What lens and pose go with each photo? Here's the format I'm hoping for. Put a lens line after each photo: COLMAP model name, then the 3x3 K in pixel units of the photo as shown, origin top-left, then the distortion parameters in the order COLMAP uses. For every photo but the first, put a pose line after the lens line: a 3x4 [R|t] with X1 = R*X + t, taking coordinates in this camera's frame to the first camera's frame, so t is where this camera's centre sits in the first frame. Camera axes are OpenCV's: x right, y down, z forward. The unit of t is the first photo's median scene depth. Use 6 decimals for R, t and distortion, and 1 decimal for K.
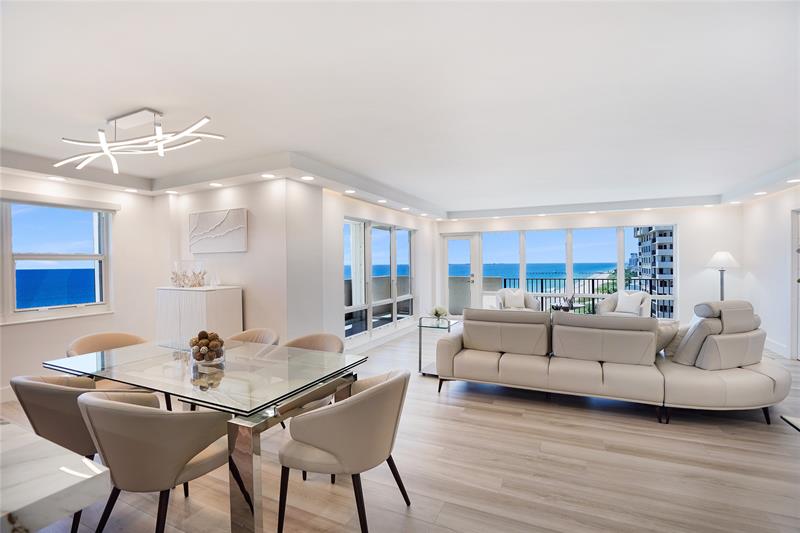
lens RADIAL K [[370.6, 0, 400.0], [0, 370.6, 266.5], [0, 0, 1]] dist [-0.059130, 0.021199]
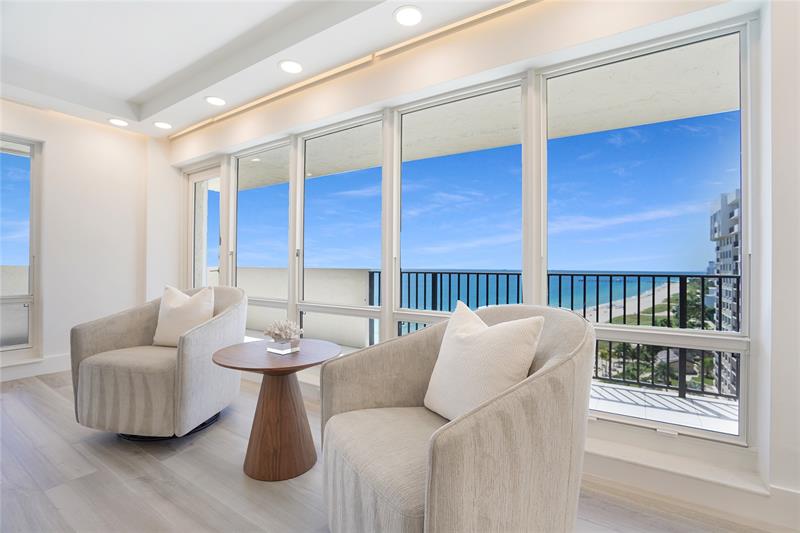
lens RADIAL K [[372.7, 0, 400.0], [0, 372.7, 266.5], [0, 0, 1]] dist [-0.062007, 0.022481]
pose [[0.989388, 0.017265, -0.144265, 0.890965], [-0.019228, 0.999740, -0.012226, 0.070971], [0.144017, 0.014870, 0.989464, 1.152983]]
